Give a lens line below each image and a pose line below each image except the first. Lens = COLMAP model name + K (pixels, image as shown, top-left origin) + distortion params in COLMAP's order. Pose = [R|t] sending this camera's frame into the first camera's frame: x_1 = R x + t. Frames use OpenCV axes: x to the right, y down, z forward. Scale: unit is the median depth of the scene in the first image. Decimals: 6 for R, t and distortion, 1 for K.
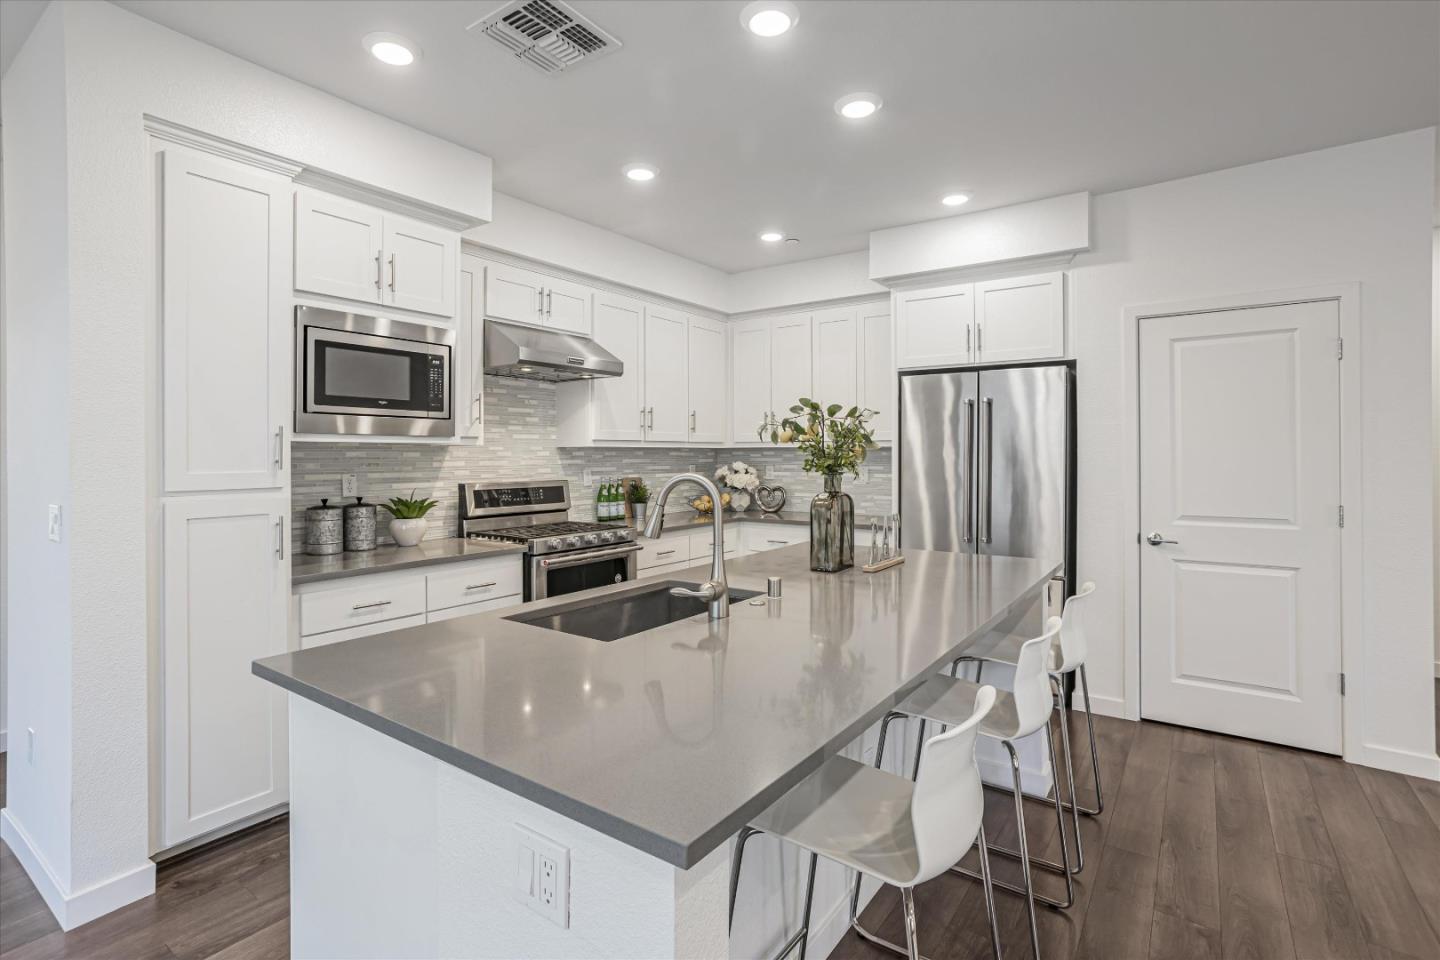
lens RADIAL K [[699.1, 0, 700.1], [0, 699.1, 458.5], [0, 0, 1]] dist [-0.062719, 0.043914]
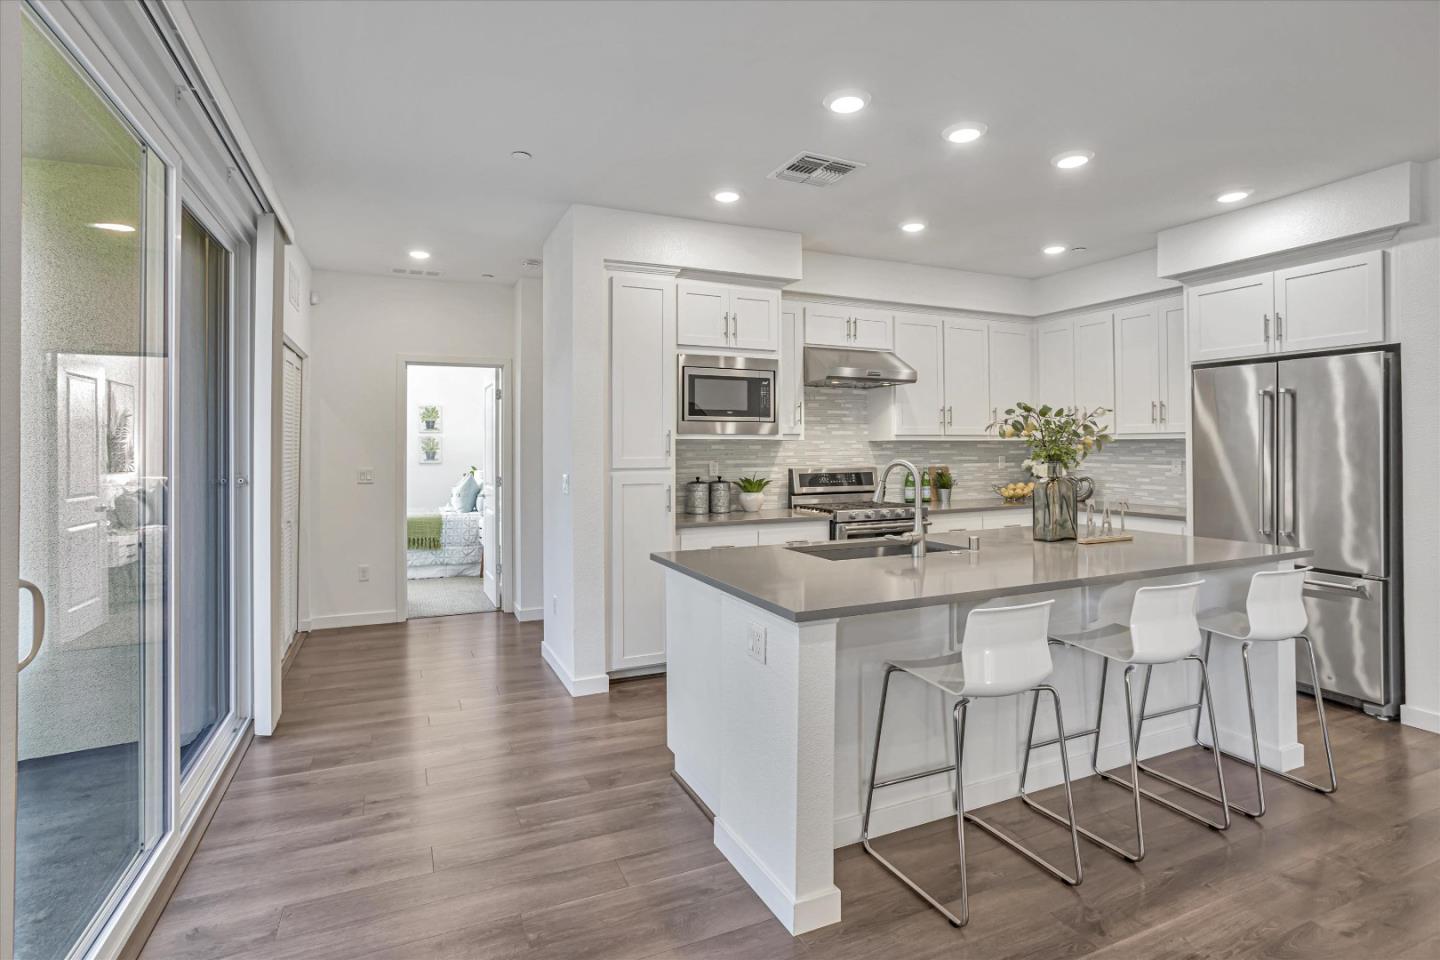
lens RADIAL K [[695.6, 0, 694.9], [0, 695.6, 444.9], [0, 0, 1]] dist [-0.072184, 0.035939]
pose [[0.859821, -0.003290, -0.510586, 0.186472], [-0.000738, 0.999970, -0.007687, 0.000739], [0.510596, 0.006986, 0.859792, -0.255013]]
